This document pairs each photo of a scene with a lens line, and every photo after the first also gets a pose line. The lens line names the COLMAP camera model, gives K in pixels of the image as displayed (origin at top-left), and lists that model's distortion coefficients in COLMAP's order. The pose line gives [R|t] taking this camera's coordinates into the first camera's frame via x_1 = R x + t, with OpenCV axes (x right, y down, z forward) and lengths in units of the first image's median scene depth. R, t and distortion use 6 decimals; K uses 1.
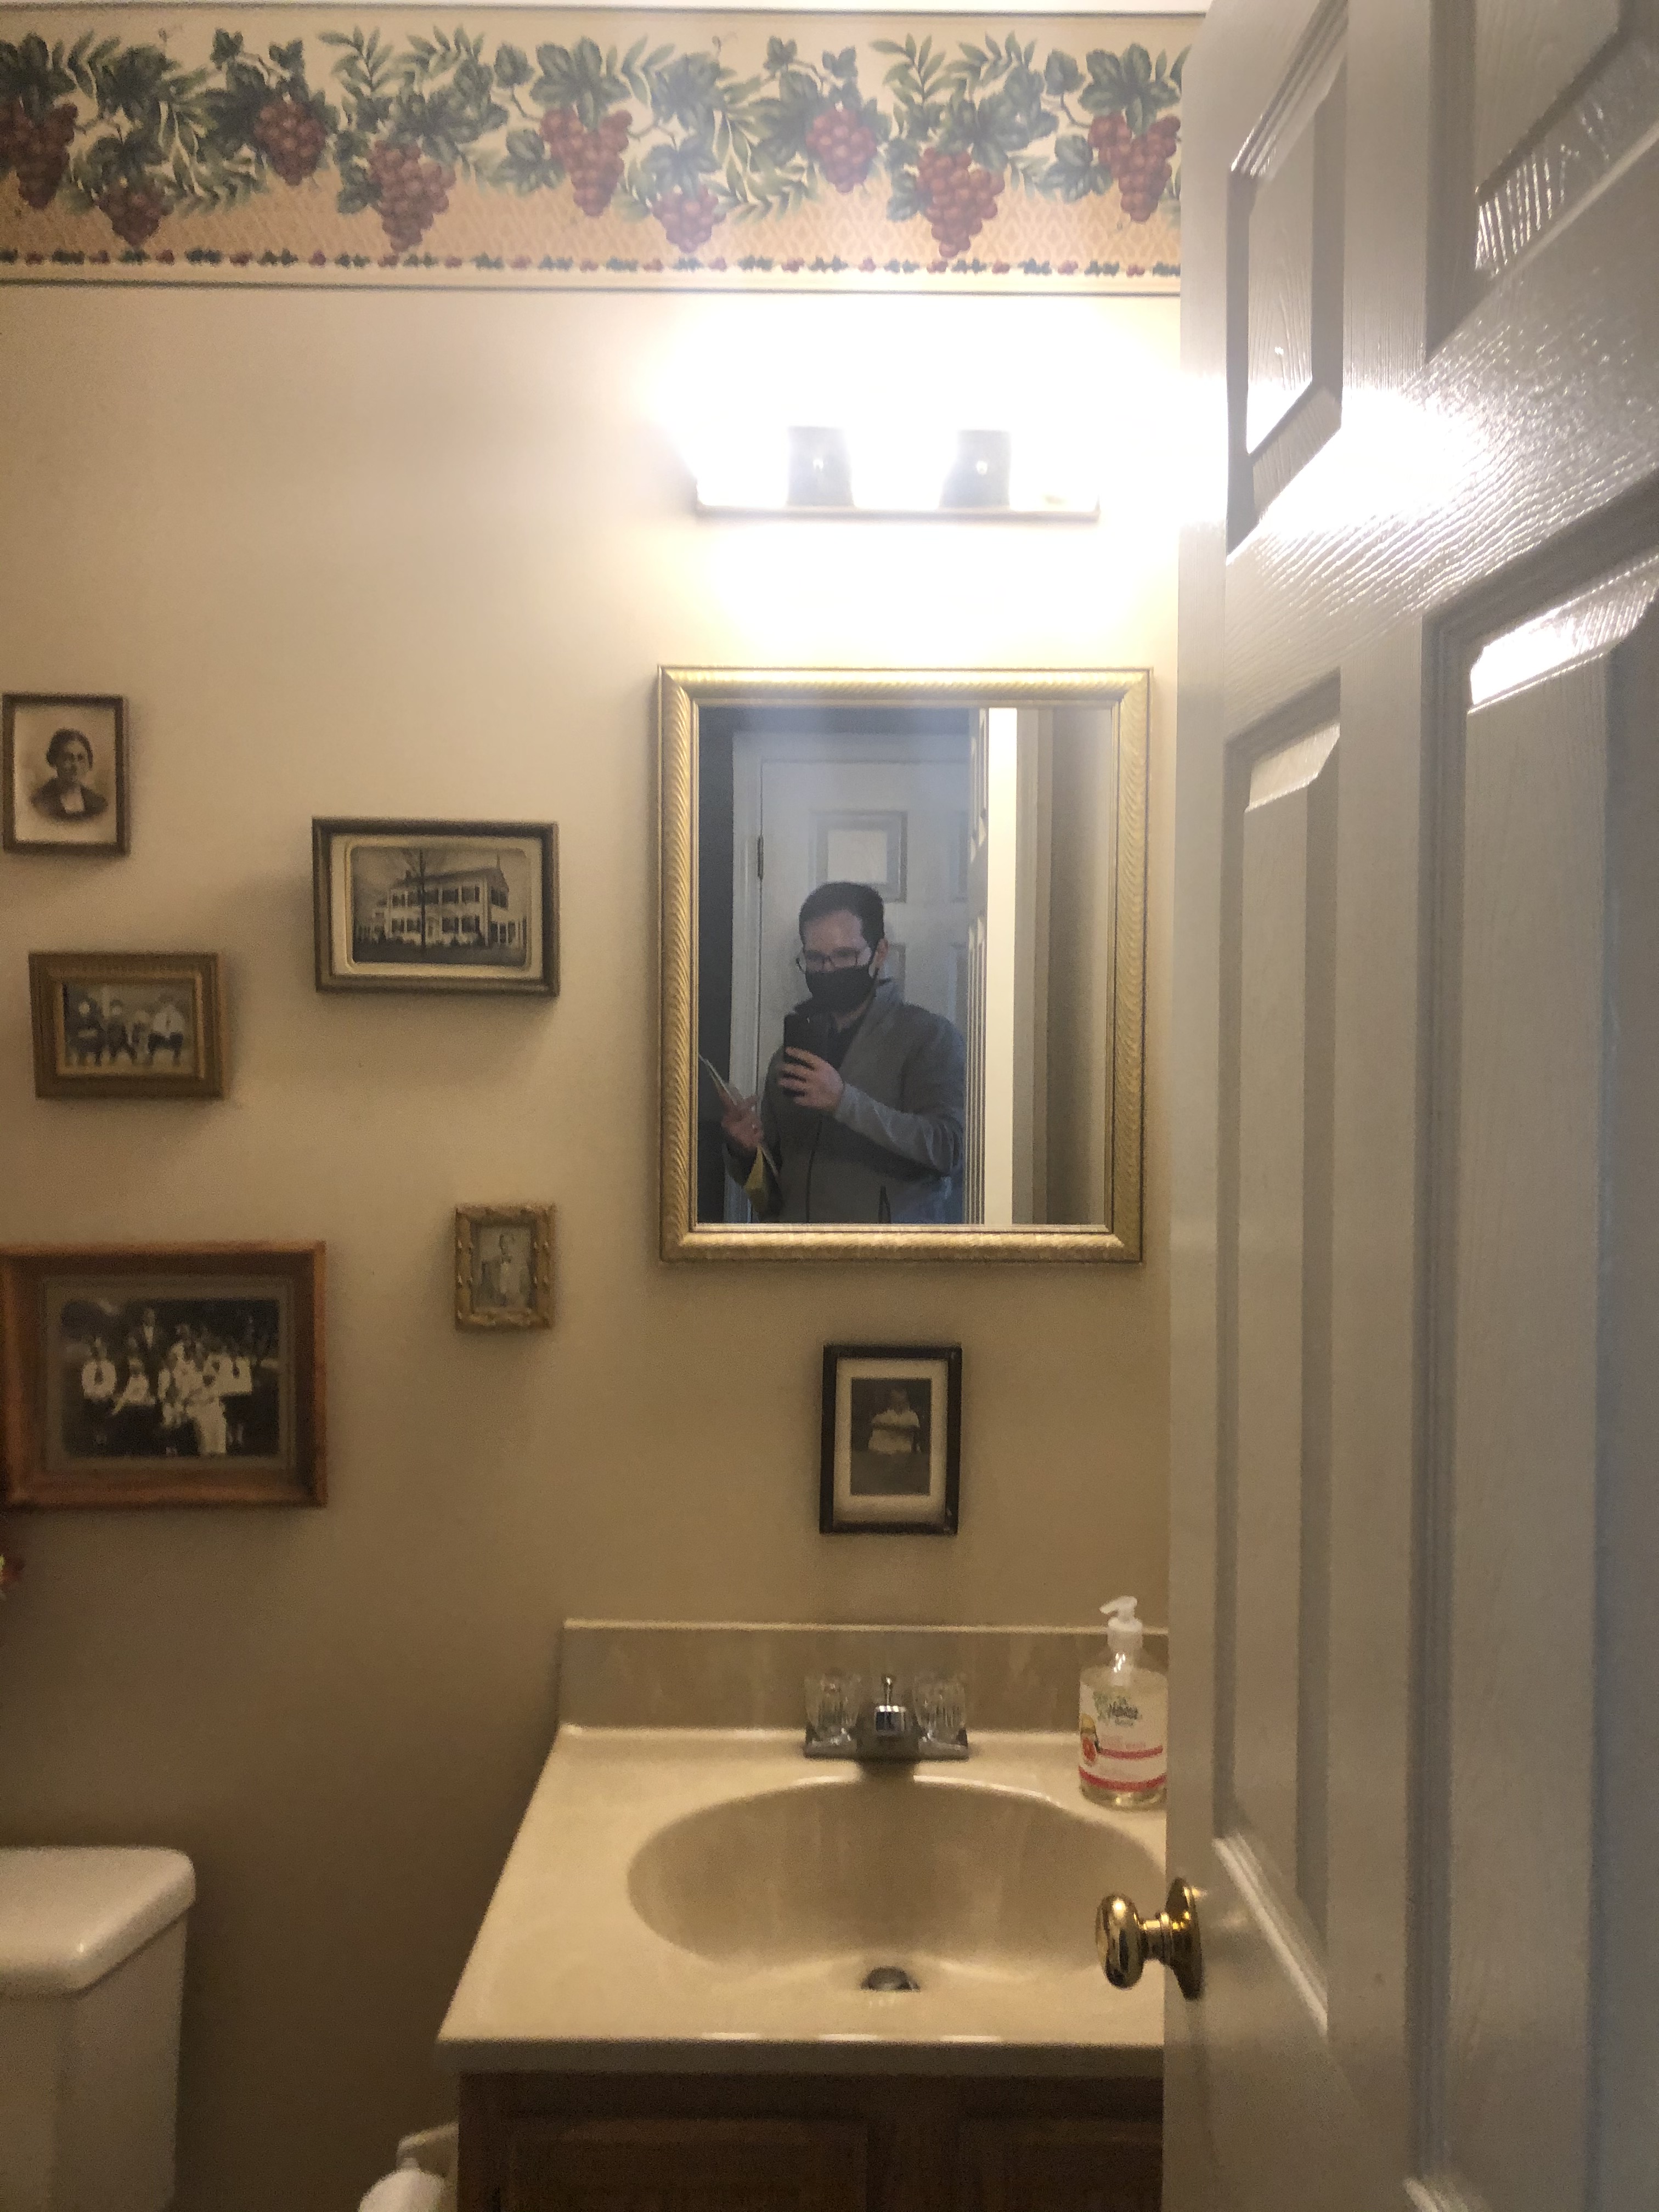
lens RADIAL K [[1897.0, 0, 868.9], [0, 1897.0, 992.9], [0, 0, 1]] dist [0.020956, -0.013459]
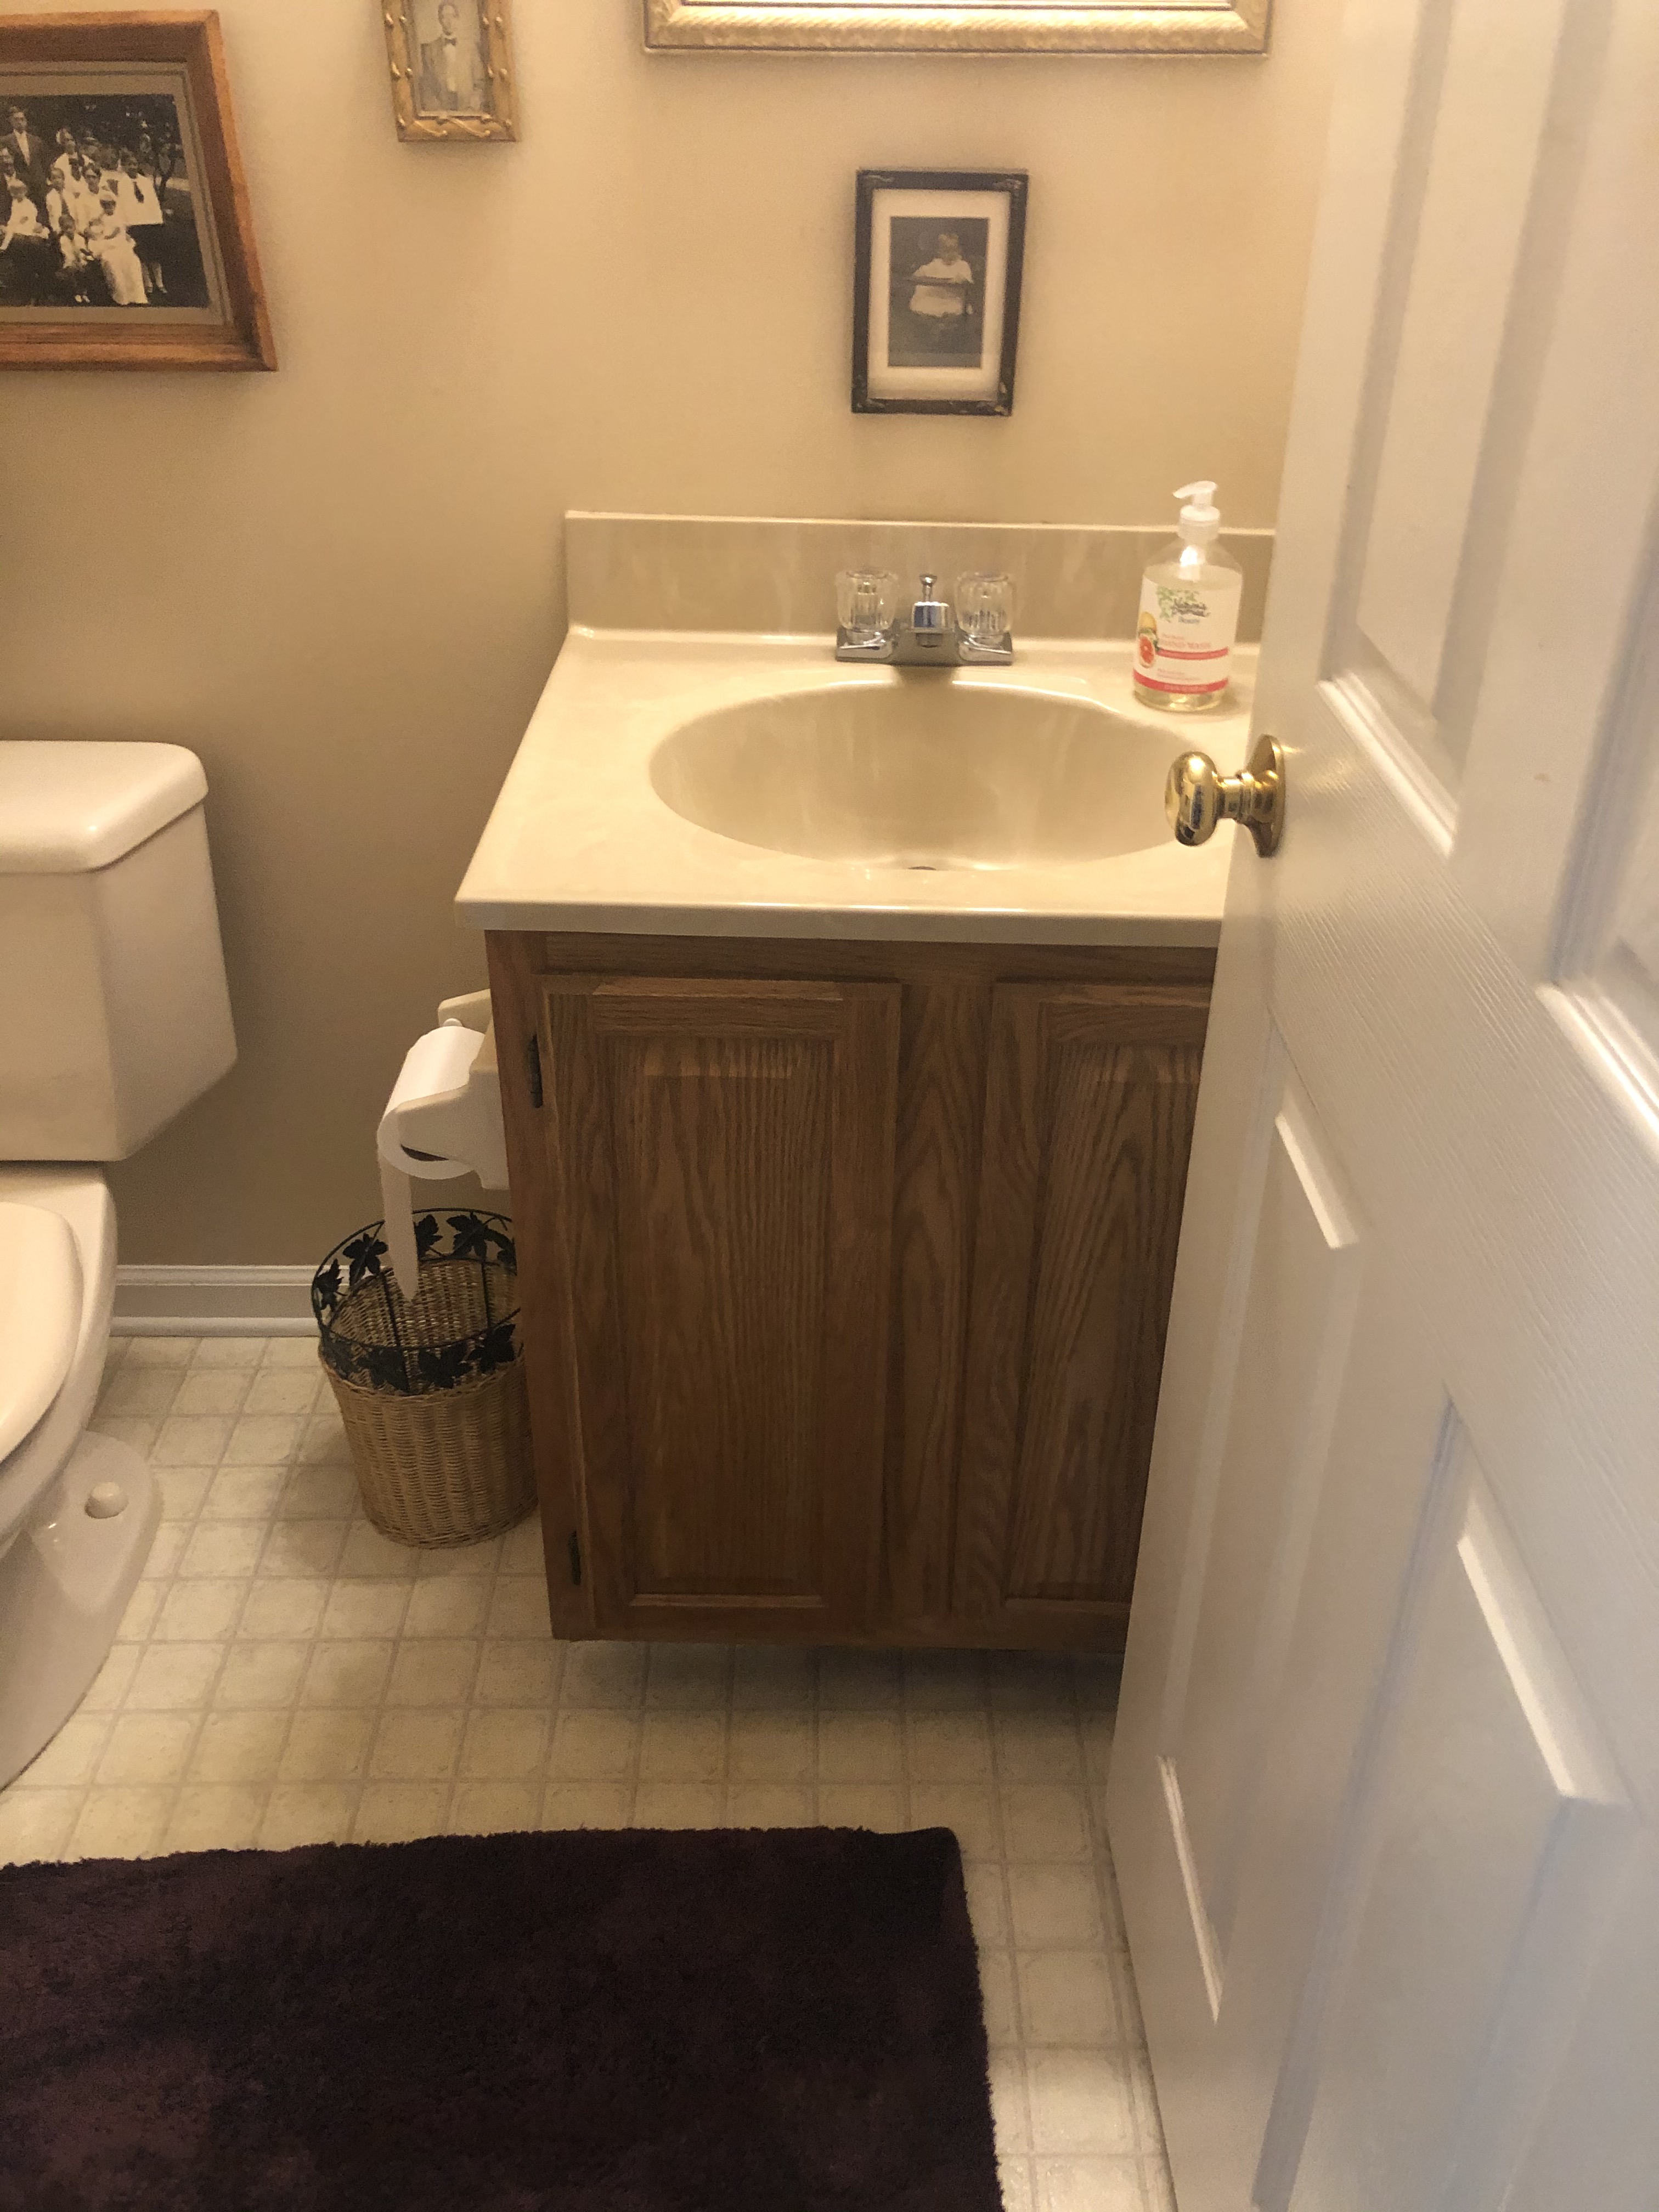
lens RADIAL K [[1809.0, 0, 847.6], [0, 1809.0, 1113.2], [0, 0, 1]] dist [0.025468, -0.033049]
pose [[0.999781, 0.012911, -0.016484, -0.010415], [-0.002090, 0.844873, 0.534964, 0.114476], [0.020834, -0.534812, 0.844714, 0.136377]]
